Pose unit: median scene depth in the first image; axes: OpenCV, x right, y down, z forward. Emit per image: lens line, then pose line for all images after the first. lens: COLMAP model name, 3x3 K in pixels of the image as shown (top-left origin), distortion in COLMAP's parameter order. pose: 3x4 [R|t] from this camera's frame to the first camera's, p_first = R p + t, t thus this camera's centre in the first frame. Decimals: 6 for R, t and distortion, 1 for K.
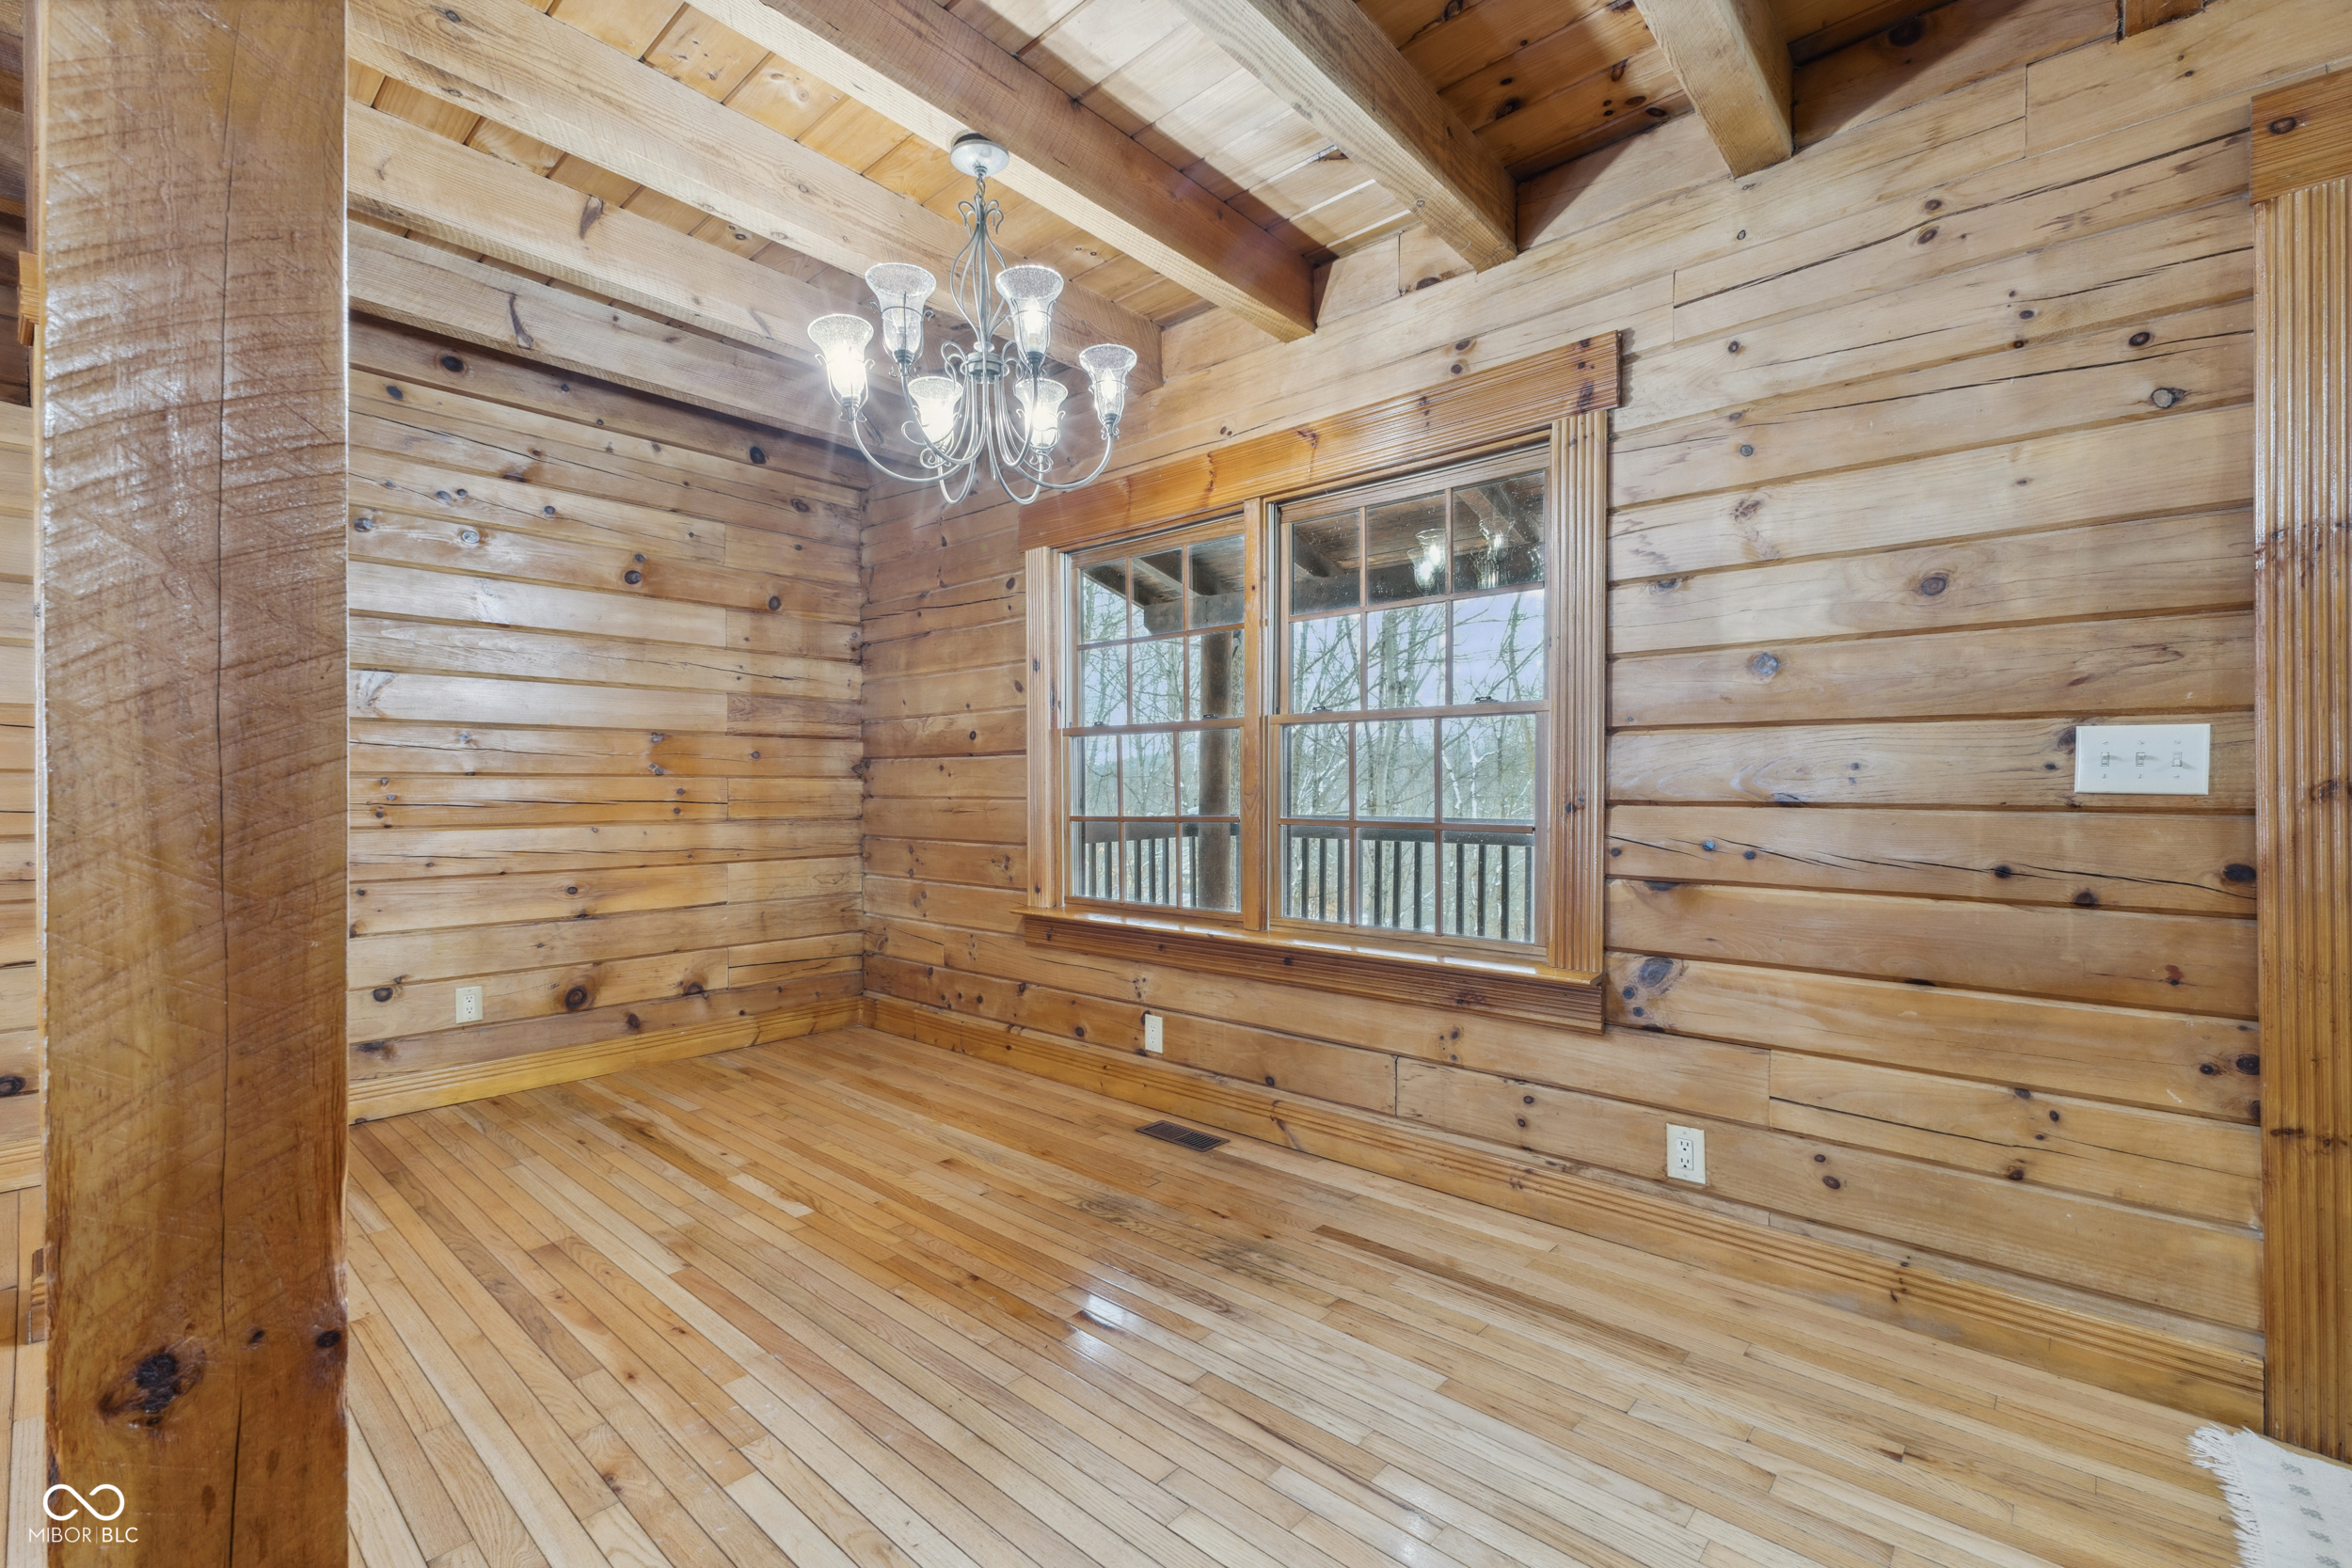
lens RADIAL K [[1009.6, 0, 1176.3], [0, 1009.6, 786.8], [0, 0, 1]] dist [0.000110, -0.000112]
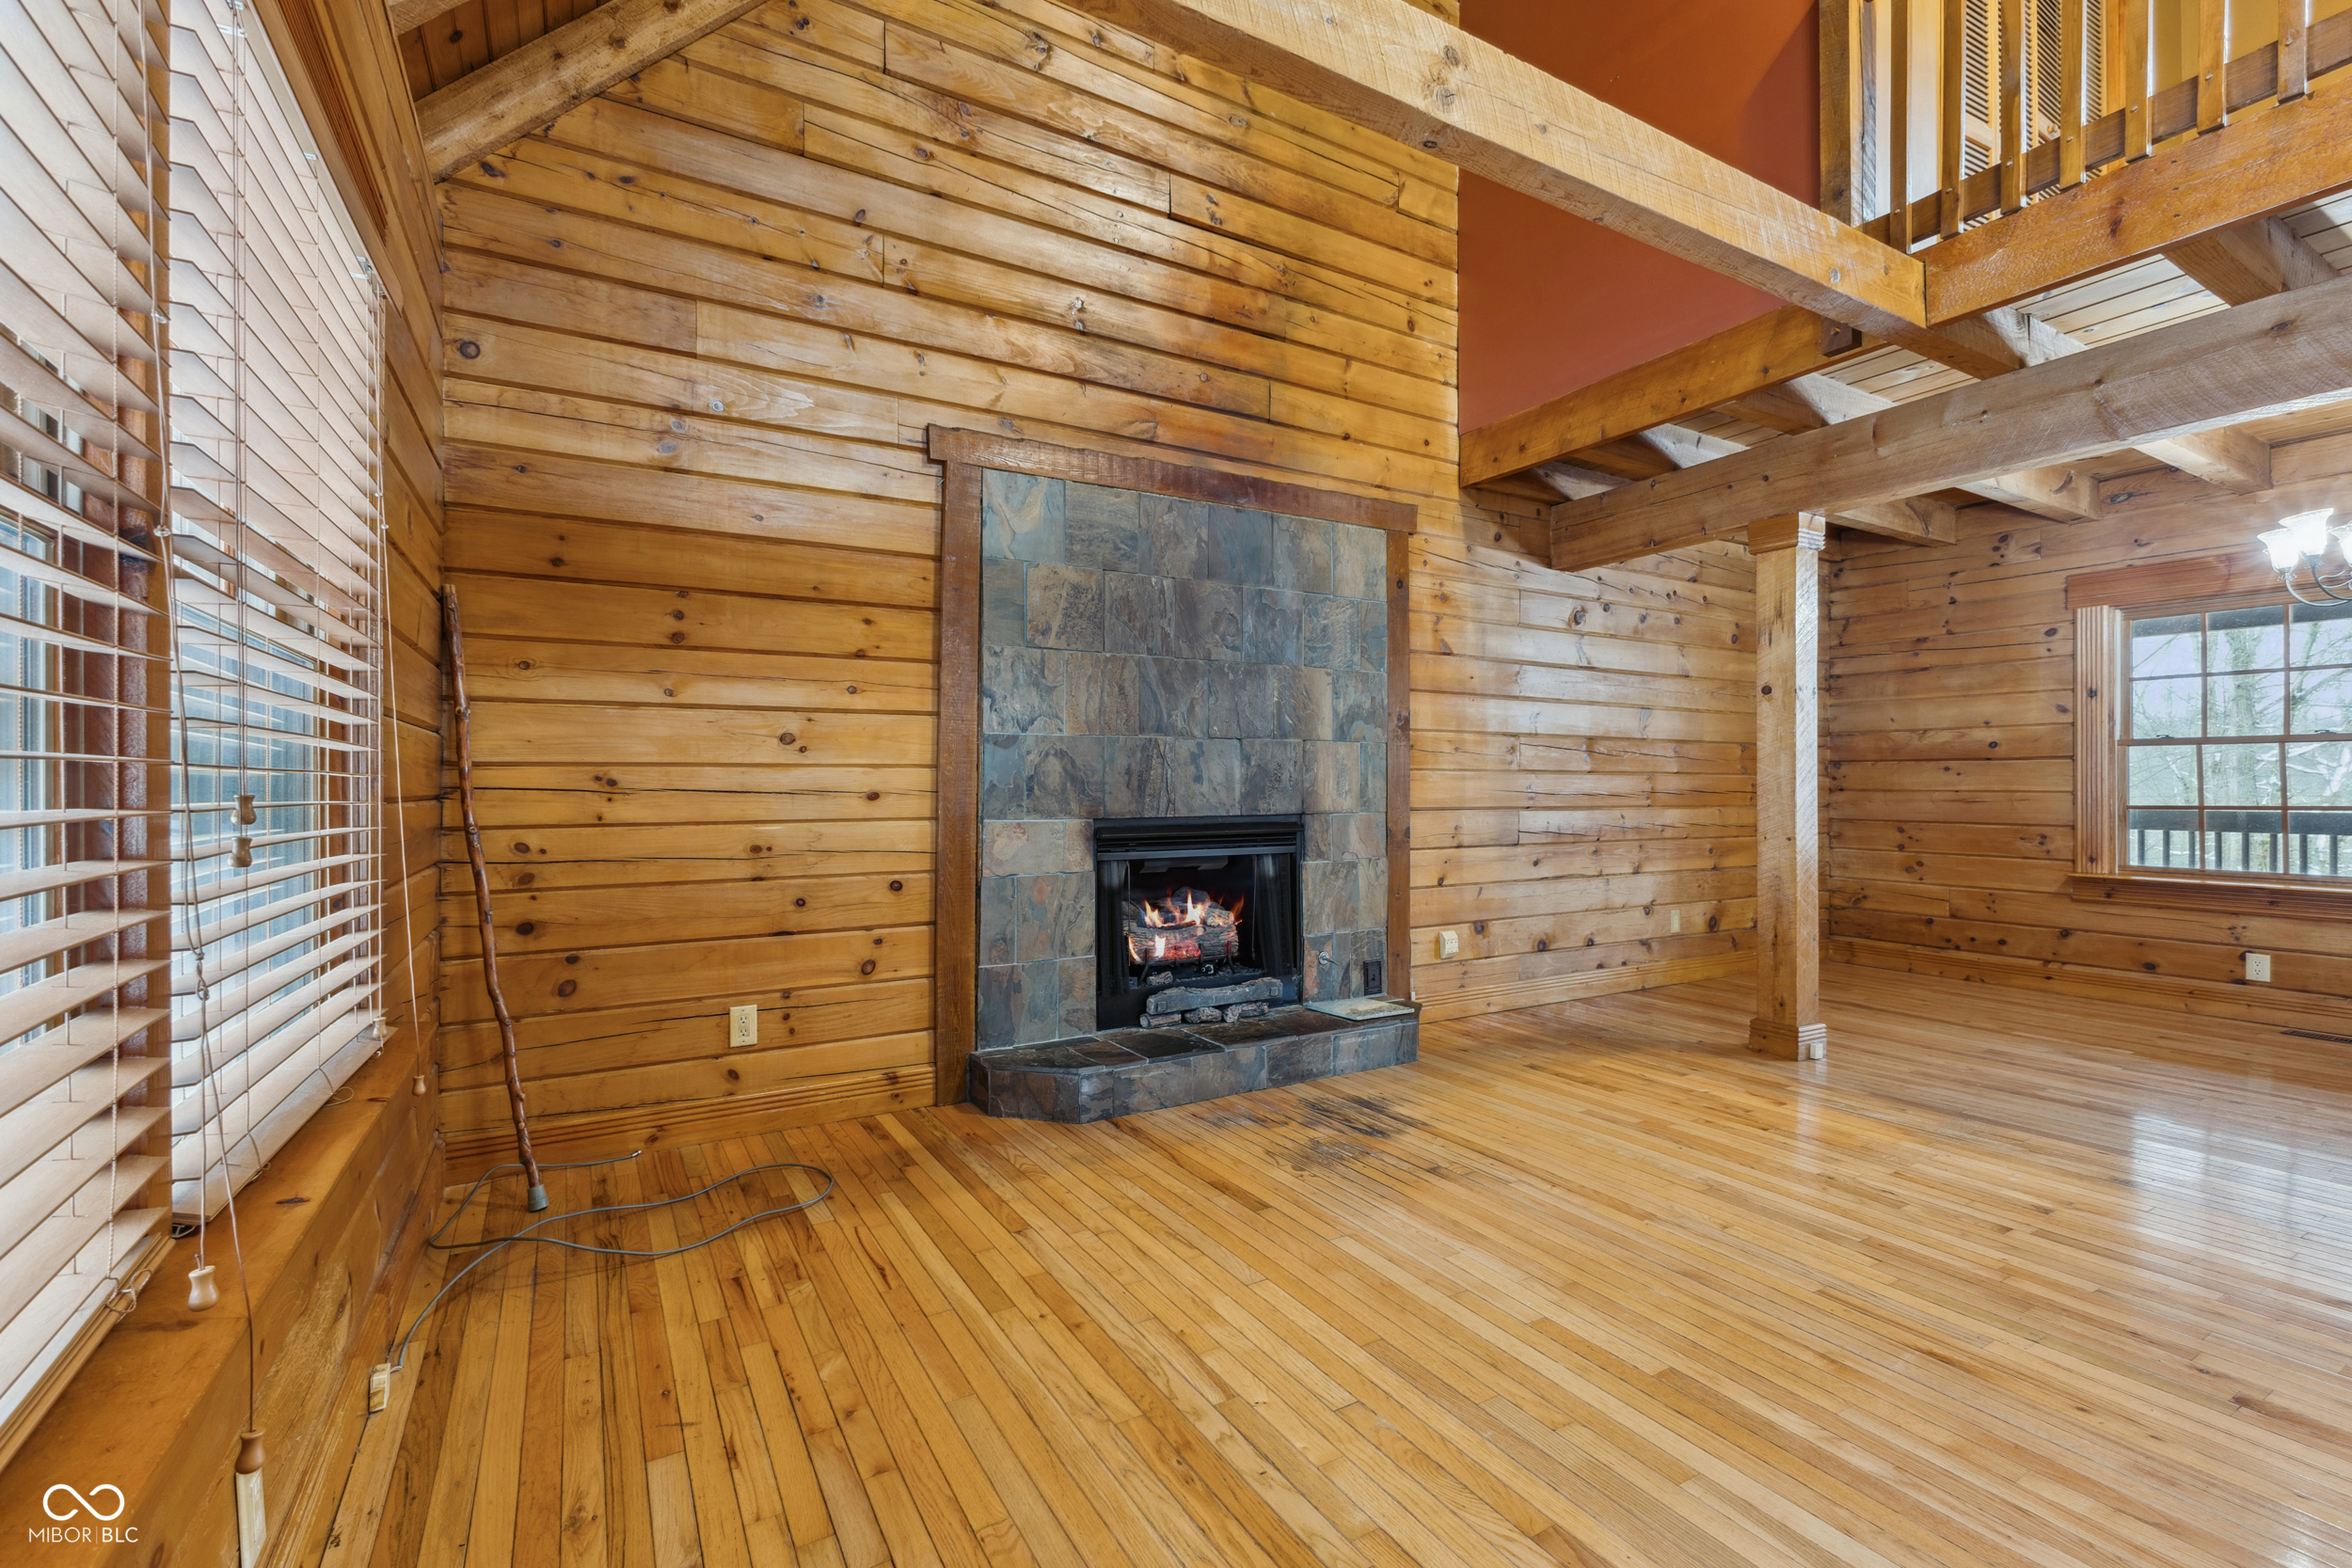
lens RADIAL K [[1009.6, 0, 1171.4], [0, 1009.6, 775.3], [0, 0, 1]] dist [0.000110, -0.000112]
pose [[0.948602, 0.003284, -0.316453, -0.818932], [-0.006427, 0.999940, -0.008891, 0.008411], [0.316405, 0.010468, 0.948566, -0.622327]]
